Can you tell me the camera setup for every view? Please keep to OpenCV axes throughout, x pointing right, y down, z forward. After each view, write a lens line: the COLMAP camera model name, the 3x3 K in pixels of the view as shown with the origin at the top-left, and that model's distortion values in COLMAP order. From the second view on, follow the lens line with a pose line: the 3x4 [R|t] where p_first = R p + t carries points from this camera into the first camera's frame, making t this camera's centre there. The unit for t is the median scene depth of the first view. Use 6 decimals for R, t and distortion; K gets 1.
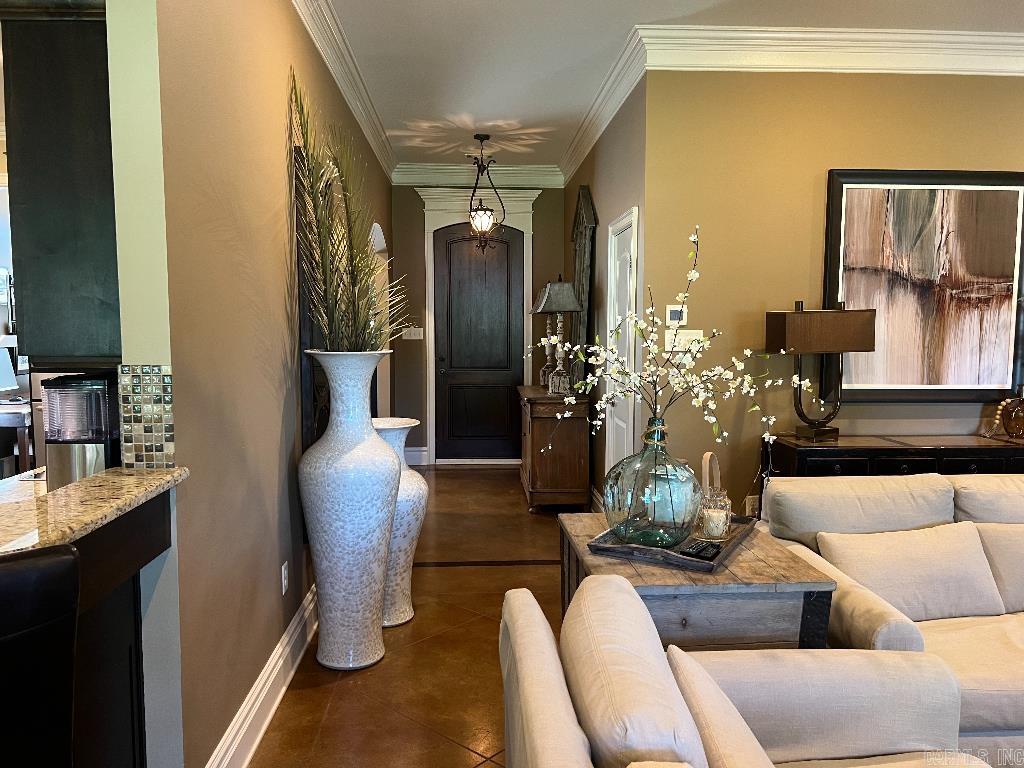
lens RADIAL K [[765.8, 0, 515.5], [0, 765.8, 389.0], [0, 0, 1]] dist [0.063486, -0.070249]
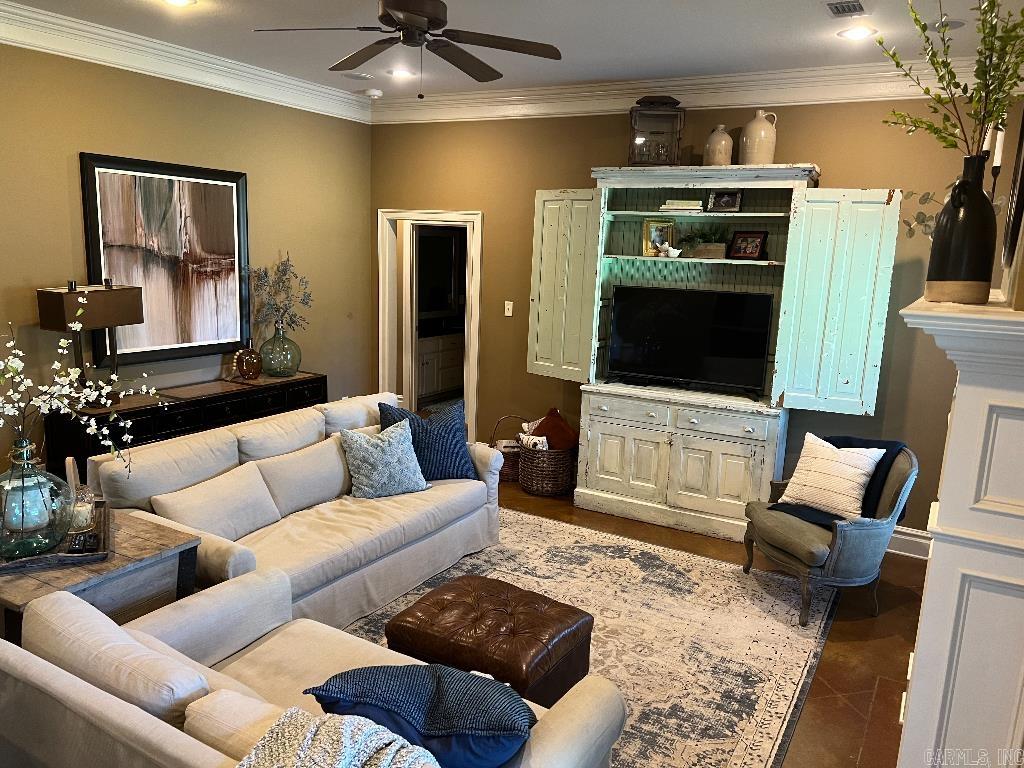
lens RADIAL K [[765.8, 0, 515.5], [0, 765.8, 389.0], [0, 0, 1]] dist [0.063486, -0.070249]
pose [[0.554419, -0.138282, 0.820669, -0.183412], [0.030714, 0.988827, 0.145867, -0.097395], [-0.831671, -0.055665, 0.552472, -0.106074]]
